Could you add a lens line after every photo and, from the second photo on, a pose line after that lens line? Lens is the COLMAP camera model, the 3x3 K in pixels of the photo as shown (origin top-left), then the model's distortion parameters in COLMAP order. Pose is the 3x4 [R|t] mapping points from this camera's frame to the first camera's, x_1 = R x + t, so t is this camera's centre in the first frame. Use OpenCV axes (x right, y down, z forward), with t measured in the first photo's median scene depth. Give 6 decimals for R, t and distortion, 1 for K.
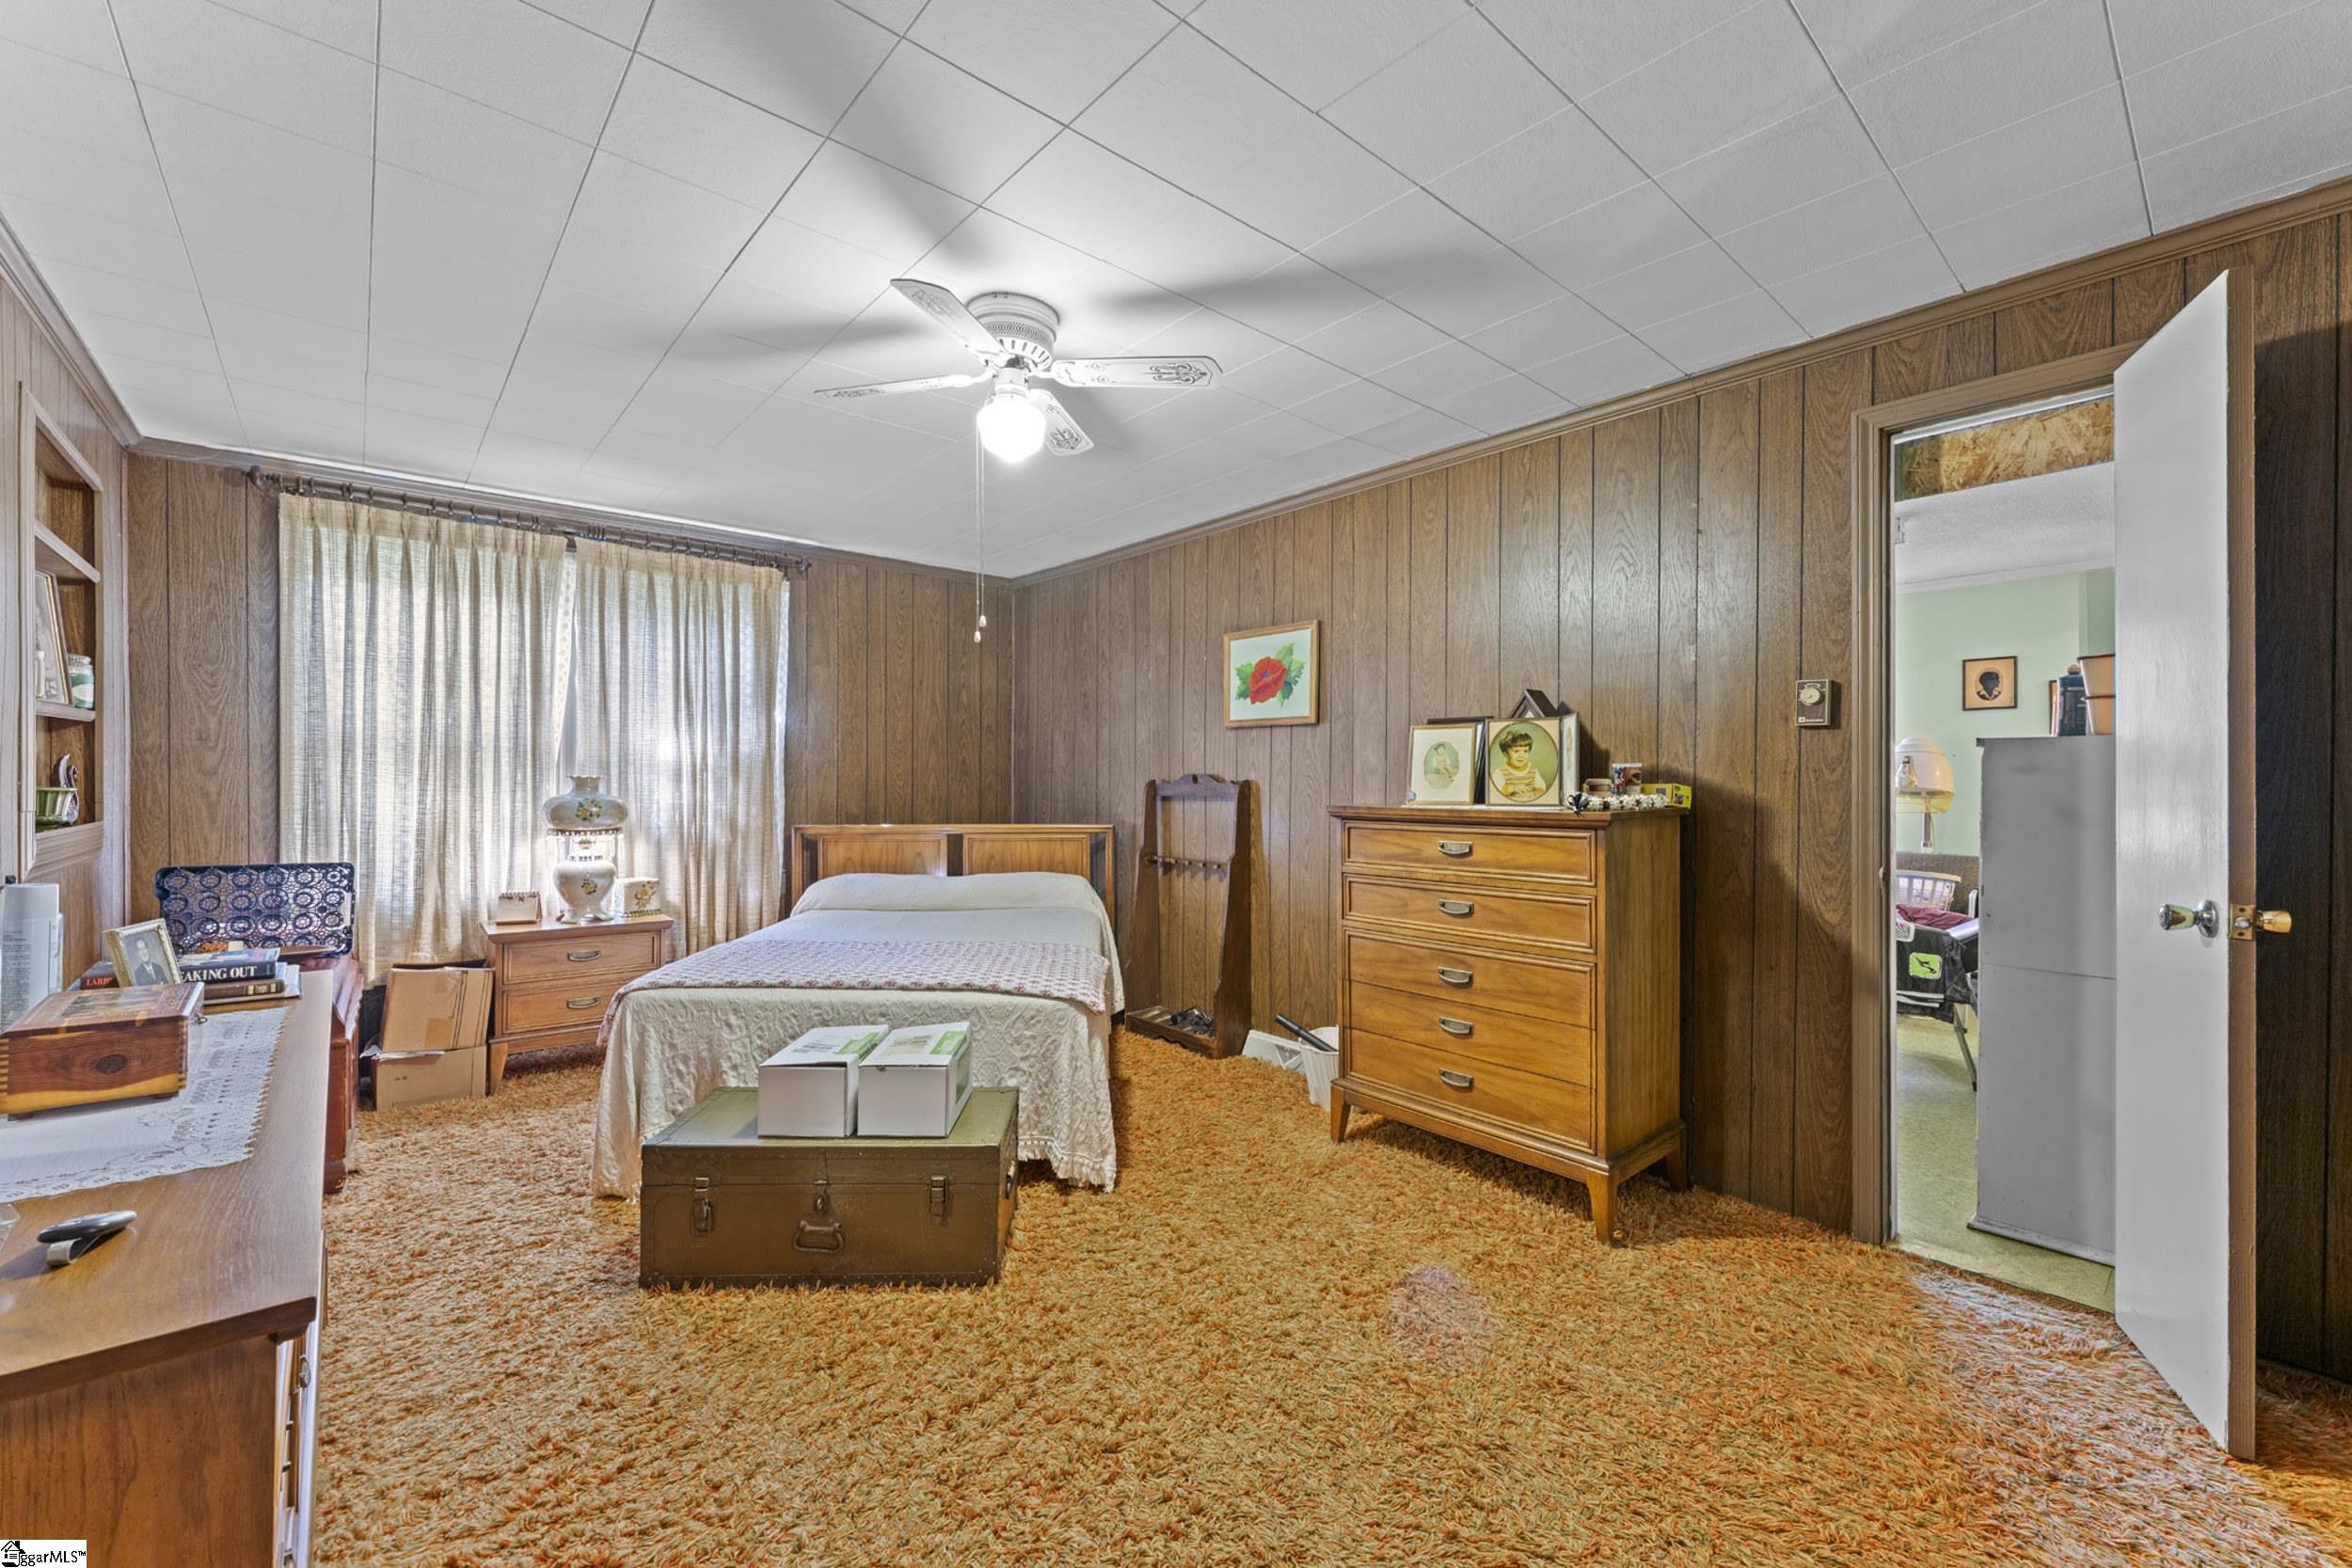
lens RADIAL K [[952.9, 0, 1176.8], [0, 952.9, 782.3], [0, 0, 1]] dist [0.002130, 0.000331]
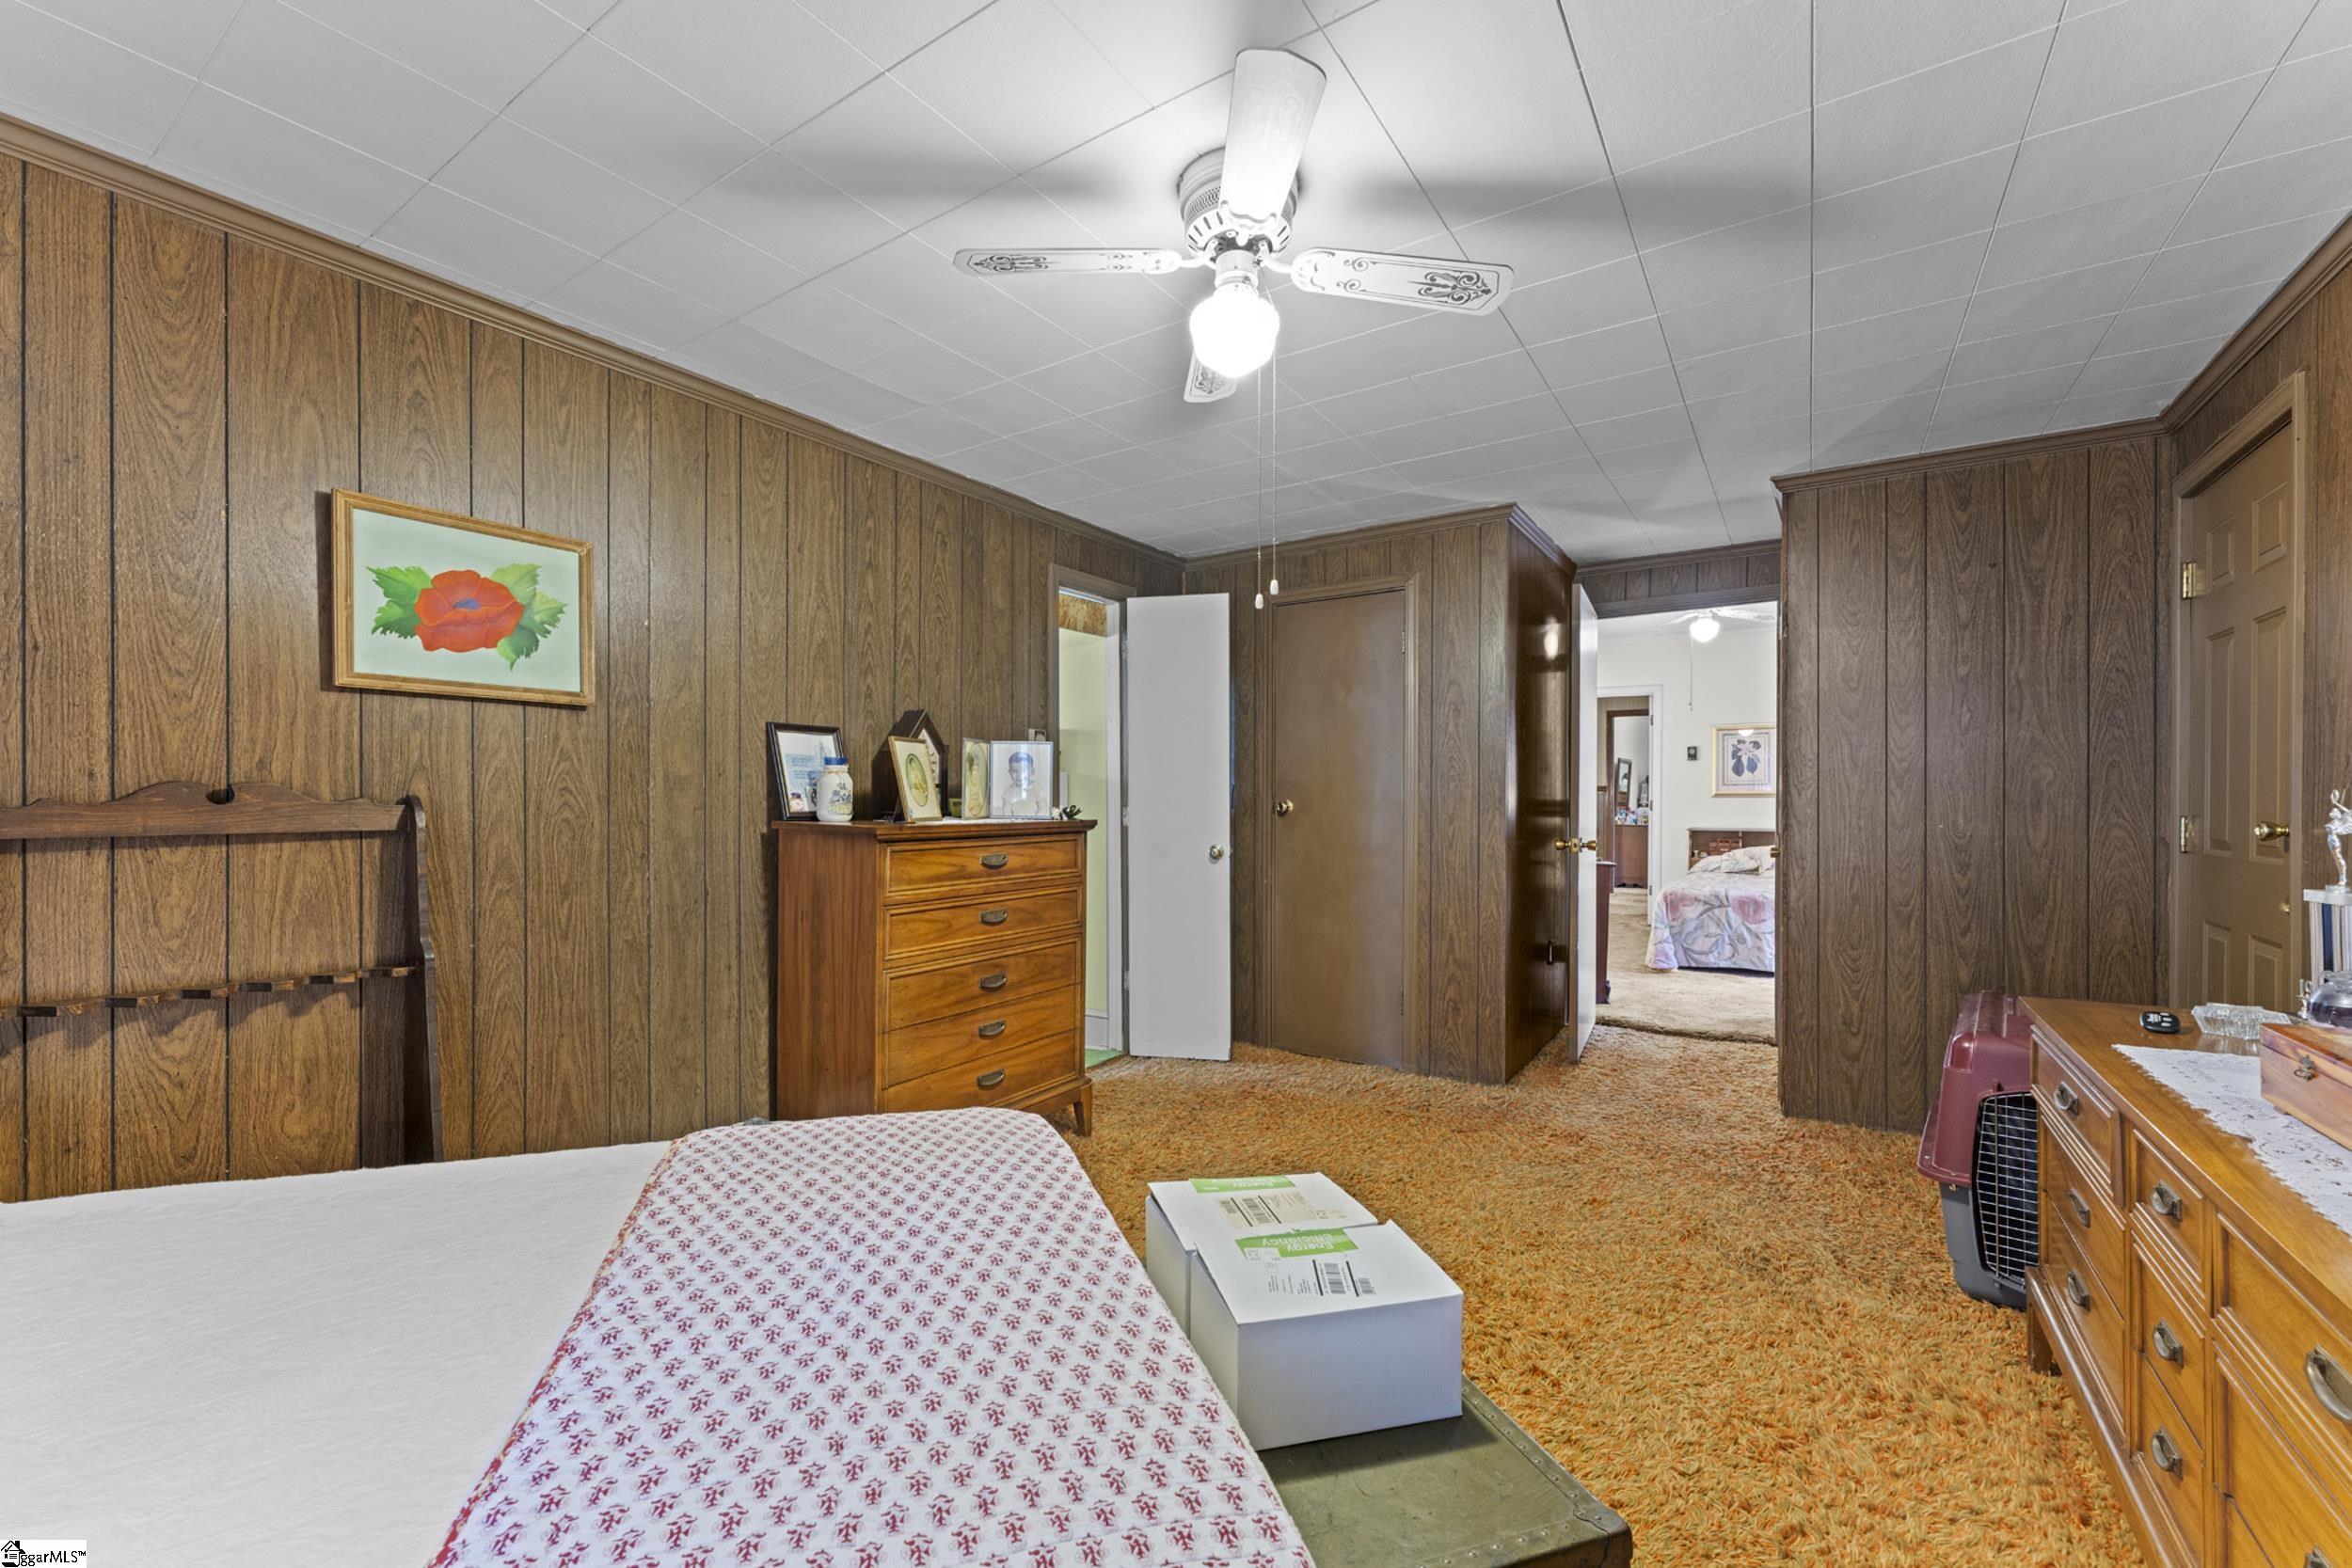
lens RADIAL K [[952.9, 0, 1178.4], [0, 952.9, 798.3], [0, 0, 1]] dist [0.002130, 0.000331]
pose [[-0.269623, -0.003660, 0.962959, -0.557672], [0.003611, 0.999982, 0.004812, -0.002344], [-0.962959, 0.004774, -0.269605, 0.778482]]
